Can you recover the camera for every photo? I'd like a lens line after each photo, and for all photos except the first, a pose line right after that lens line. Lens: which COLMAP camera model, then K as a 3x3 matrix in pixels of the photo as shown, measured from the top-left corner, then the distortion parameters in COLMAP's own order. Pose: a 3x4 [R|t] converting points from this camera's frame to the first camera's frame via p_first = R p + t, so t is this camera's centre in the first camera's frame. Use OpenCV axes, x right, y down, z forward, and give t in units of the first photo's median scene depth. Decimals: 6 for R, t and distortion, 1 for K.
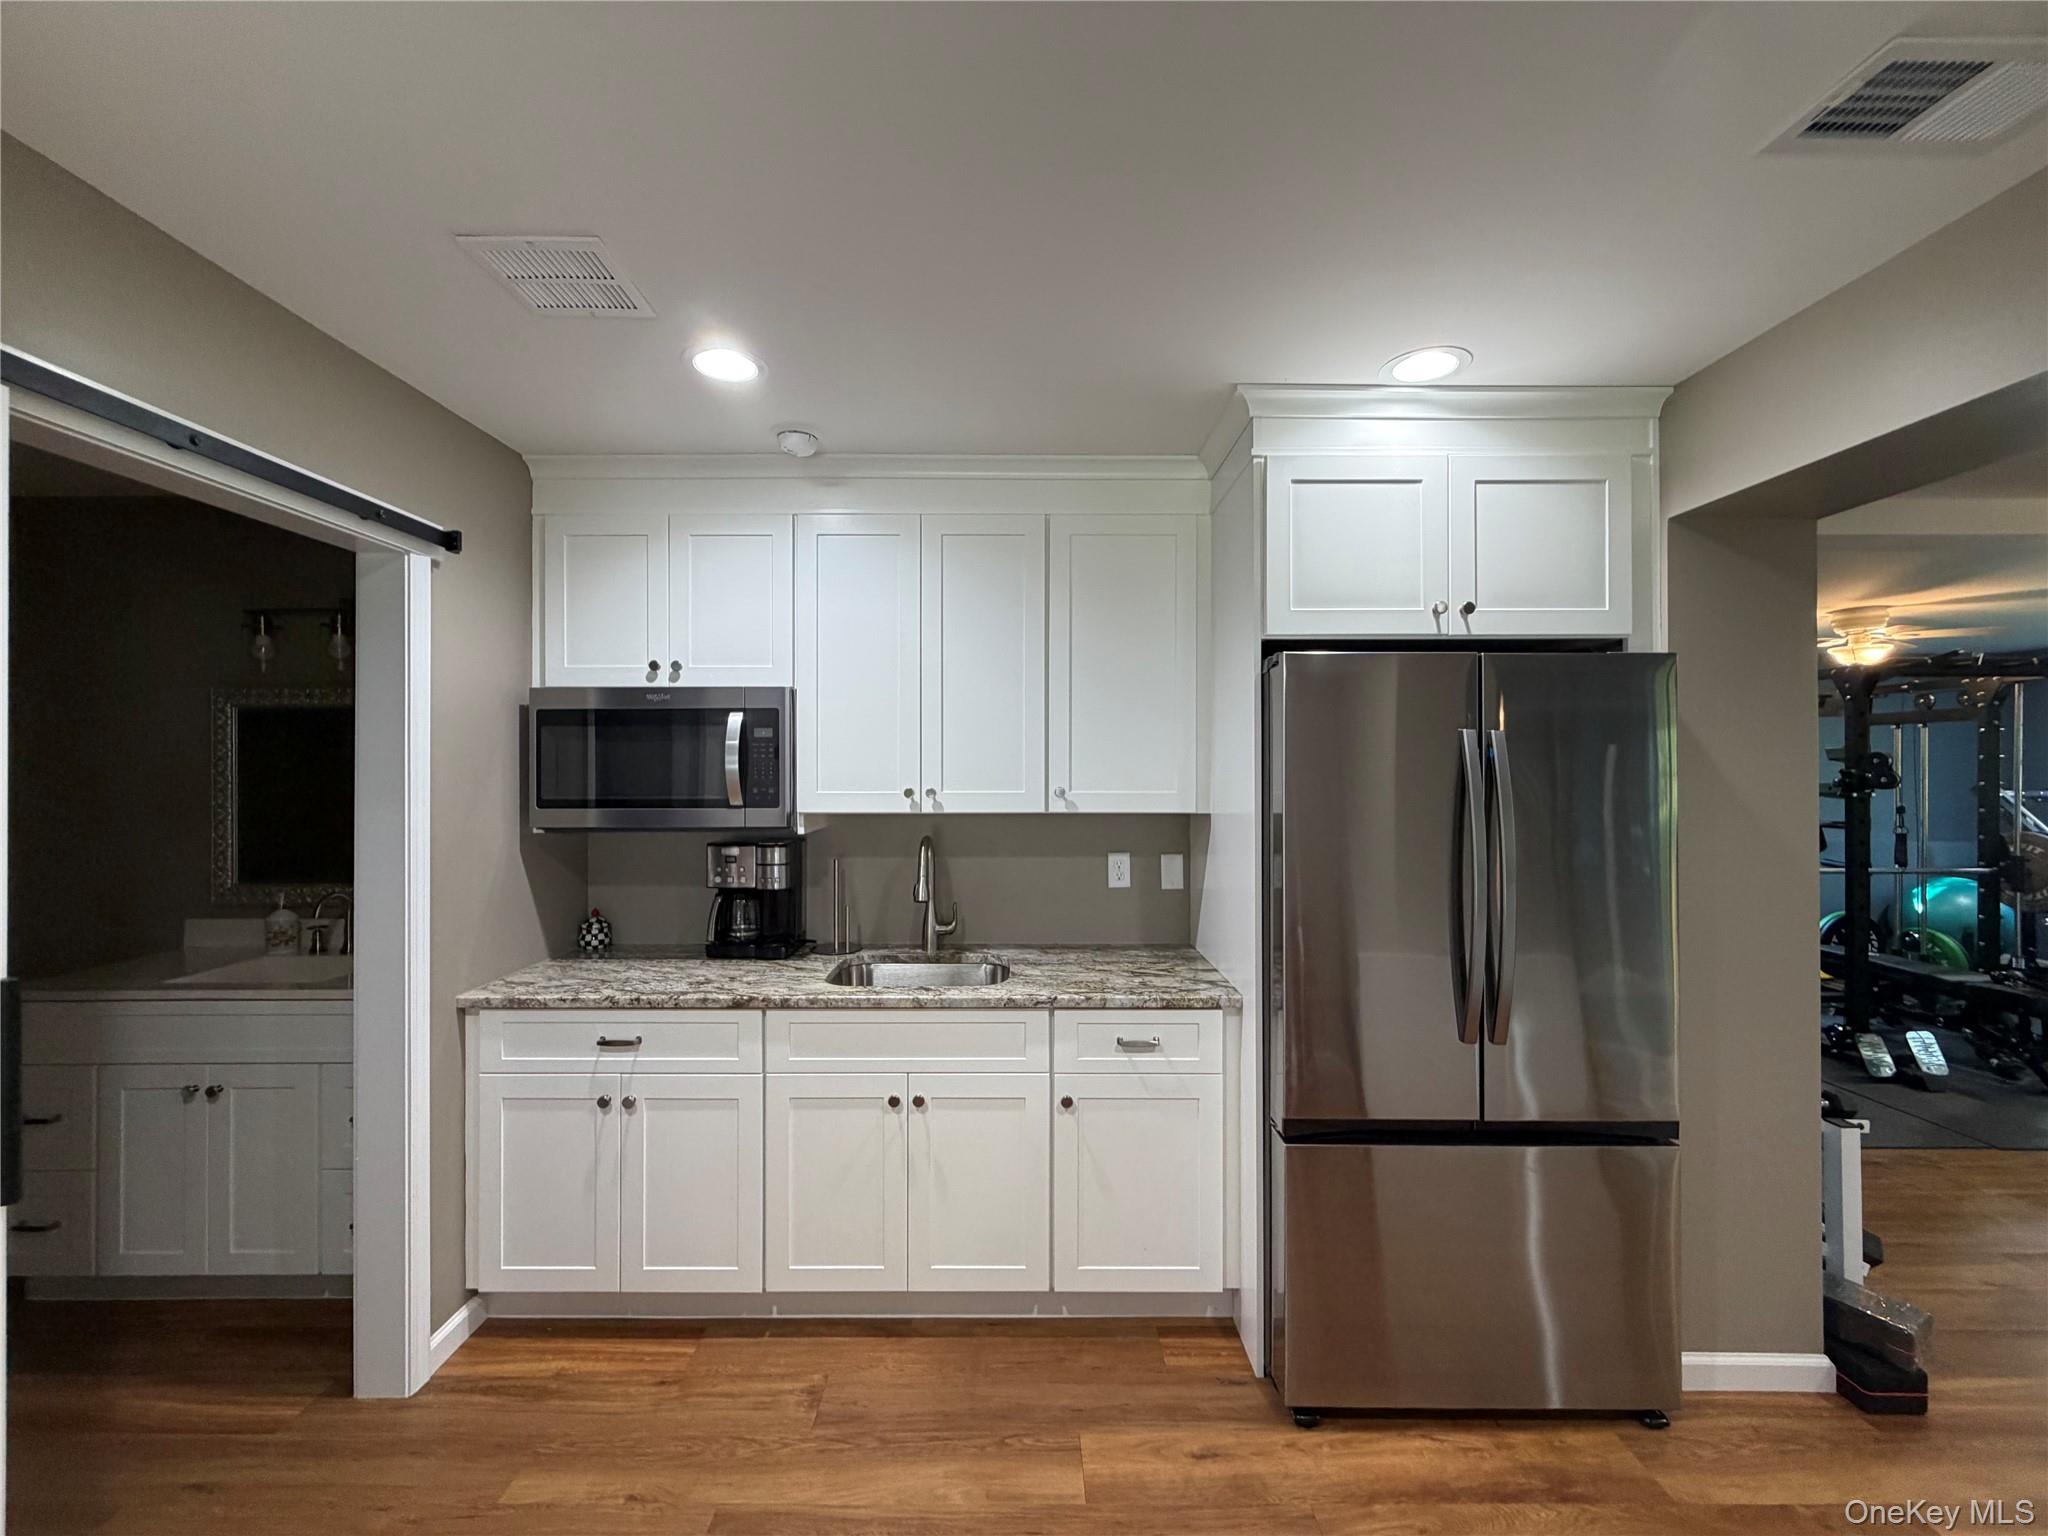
lens RADIAL K [[811.0, 0, 1018.2], [0, 811.0, 772.2], [0, 0, 1]] dist [0.002659, 0.000110]
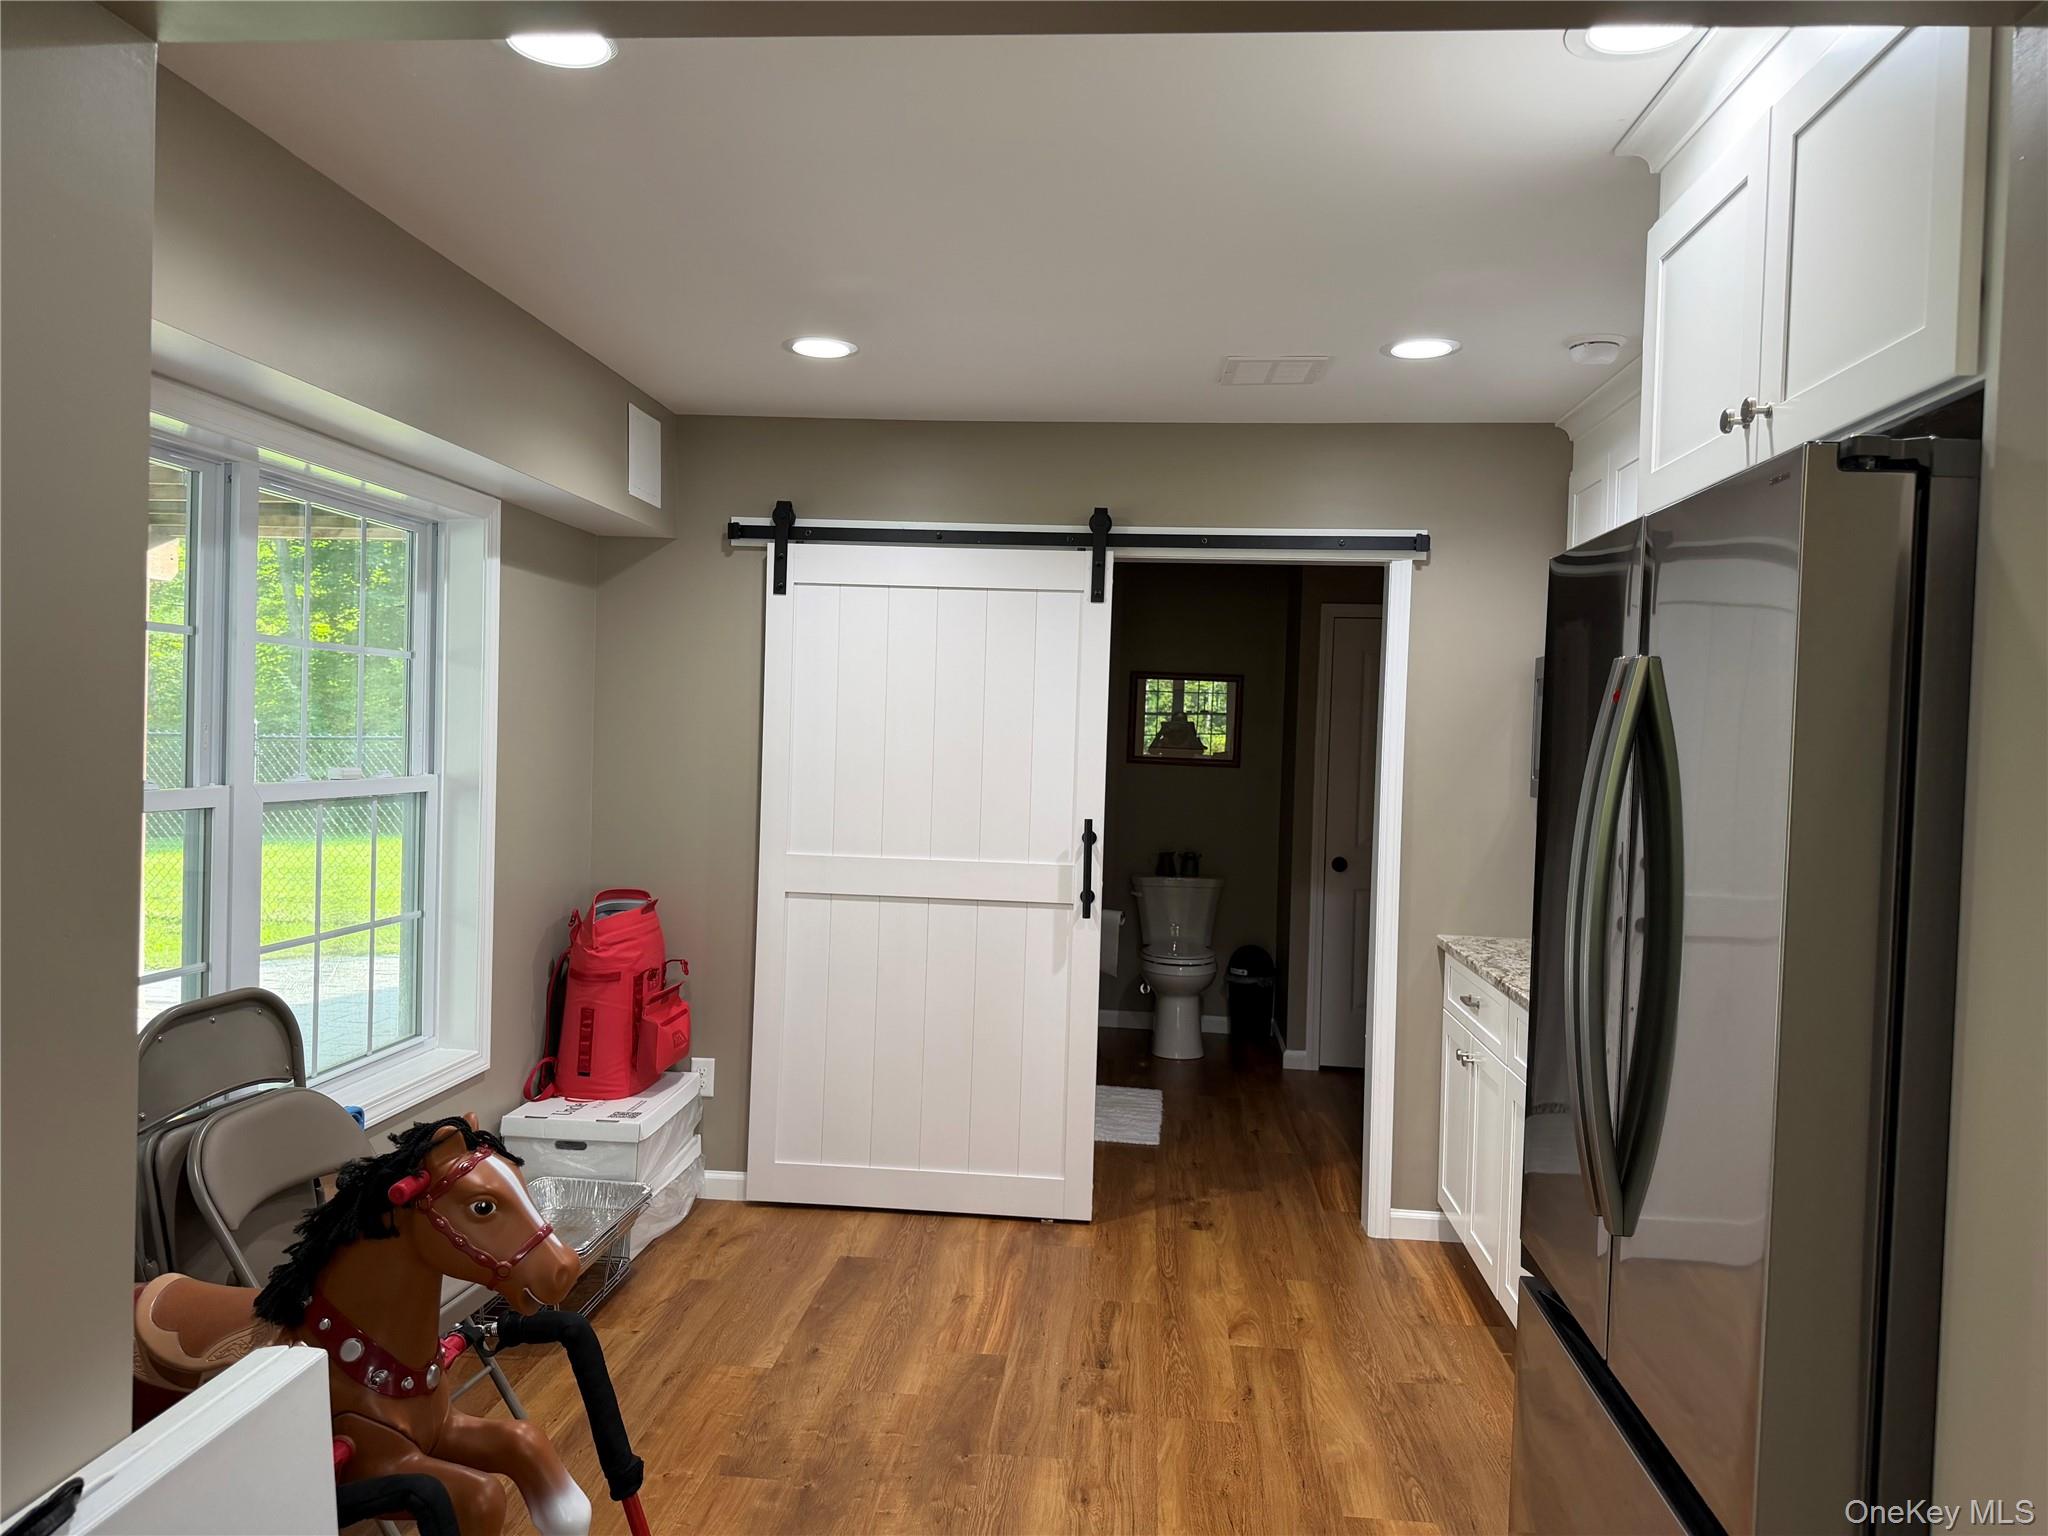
lens RADIAL K [[1449.1, 0, 1023.7], [0, 1449.1, 767.7], [0, 0, 1]] dist [0.000061, 0.000033]
pose [[-0.087816, 0.021765, -0.995899, 1.497407], [-0.031197, 0.999211, 0.024588, 0.008264], [0.995648, 0.033228, -0.087067, 0.637230]]
